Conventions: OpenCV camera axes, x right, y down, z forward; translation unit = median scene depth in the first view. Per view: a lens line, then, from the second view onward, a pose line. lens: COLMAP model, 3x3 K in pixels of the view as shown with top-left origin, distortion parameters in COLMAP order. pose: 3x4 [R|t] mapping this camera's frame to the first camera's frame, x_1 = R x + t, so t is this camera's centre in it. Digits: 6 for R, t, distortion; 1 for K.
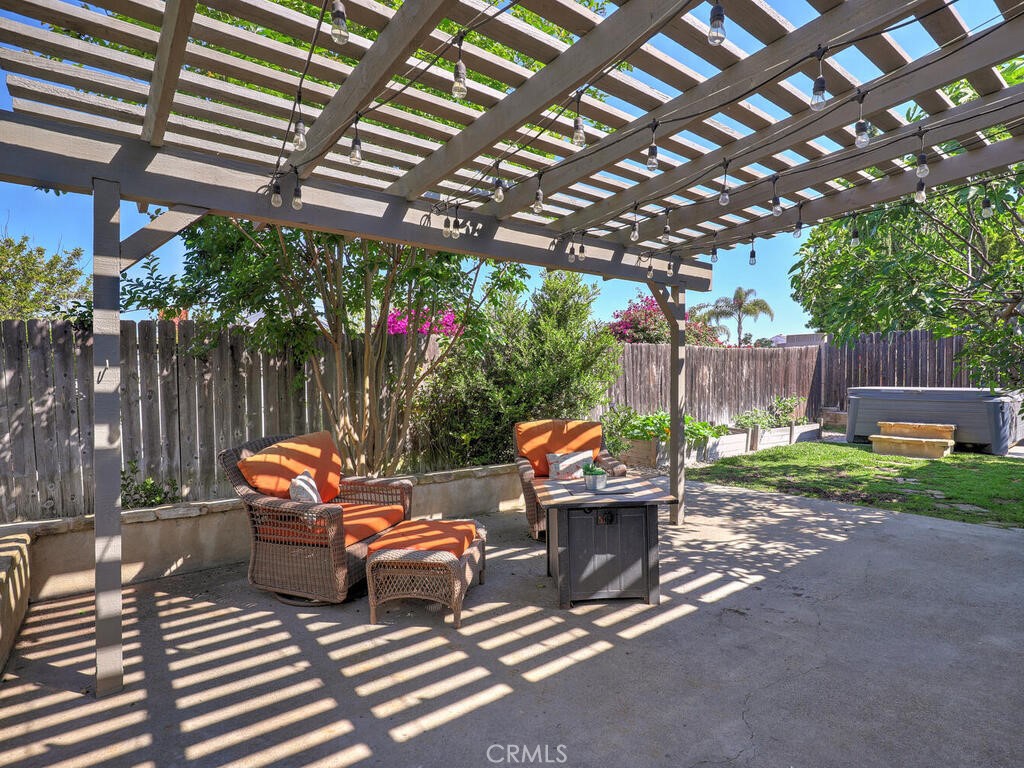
lens RADIAL K [[531.1, 0, 512.9], [0, 531.1, 386.0], [0, 0, 1]] dist [-0.016077, 0.002435]
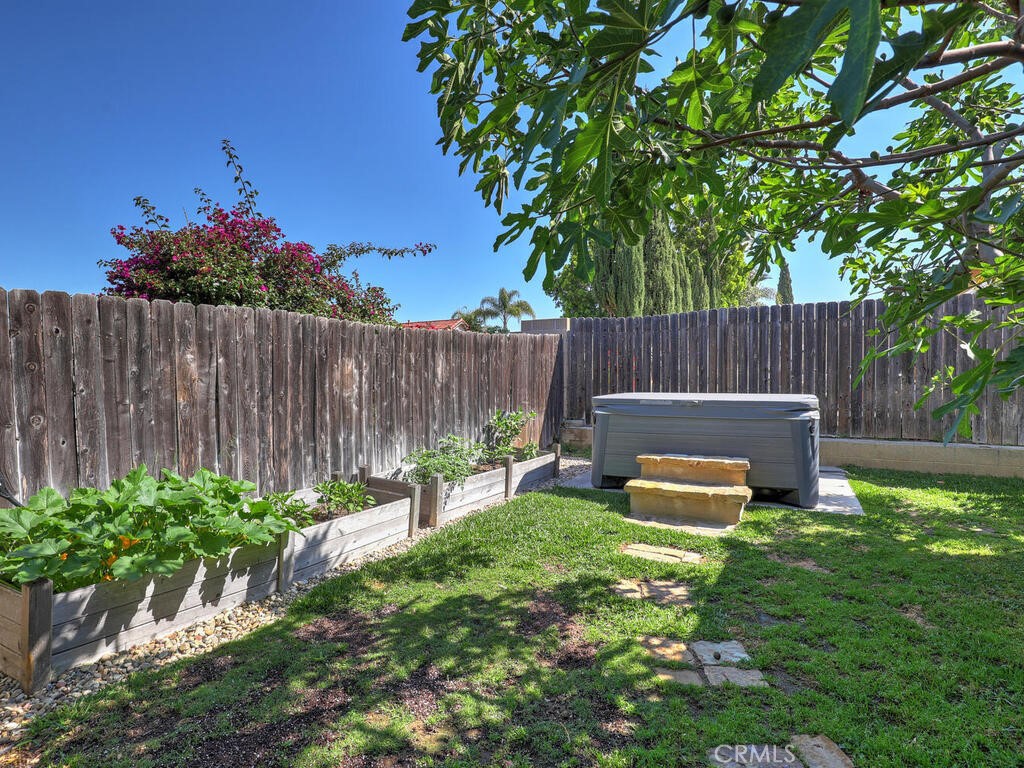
lens RADIAL K [[531.1, 0, 511.5], [0, 531.1, 384.7], [0, 0, 1]] dist [-0.016077, 0.002435]
pose [[0.920623, -0.009328, 0.390341, 0.303294], [0.011065, 0.999936, -0.002201, -0.009989], [-0.390296, 0.006346, 0.920668, 0.463206]]
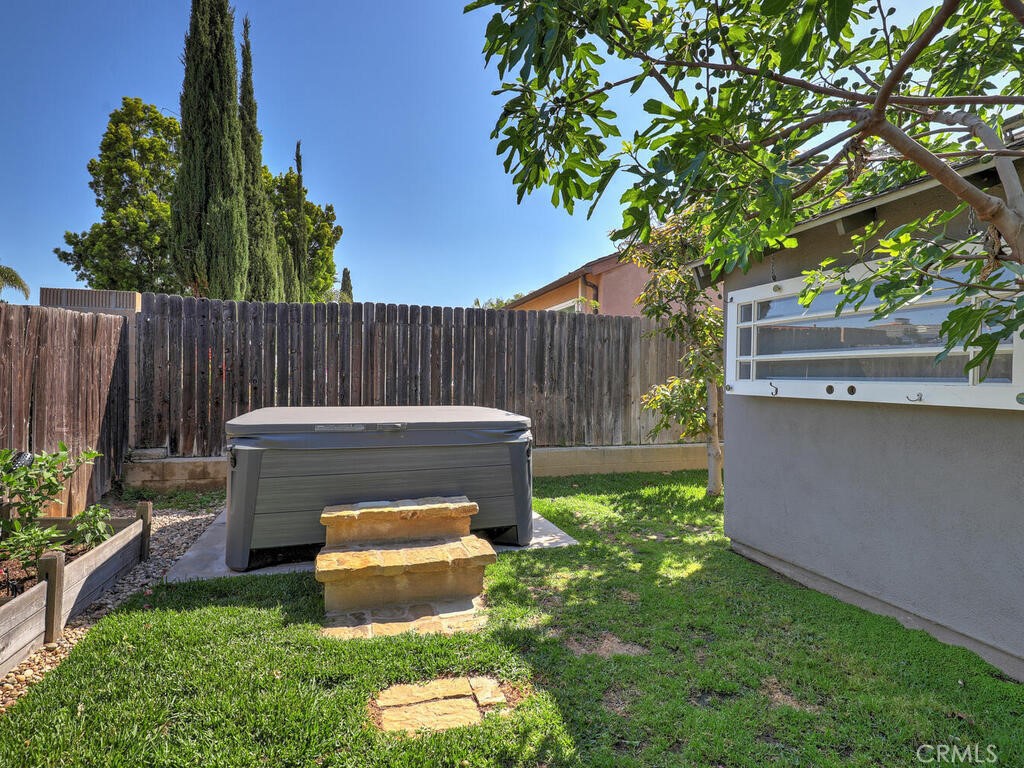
lens RADIAL K [[531.1, 0, 512.1], [0, 531.1, 383.6], [0, 0, 1]] dist [-0.016077, 0.002435]
pose [[0.364001, -0.005440, 0.931383, 0.355150], [0.007417, 0.999968, 0.002942, -0.022725], [-0.931369, 0.005838, 0.364030, 0.667910]]
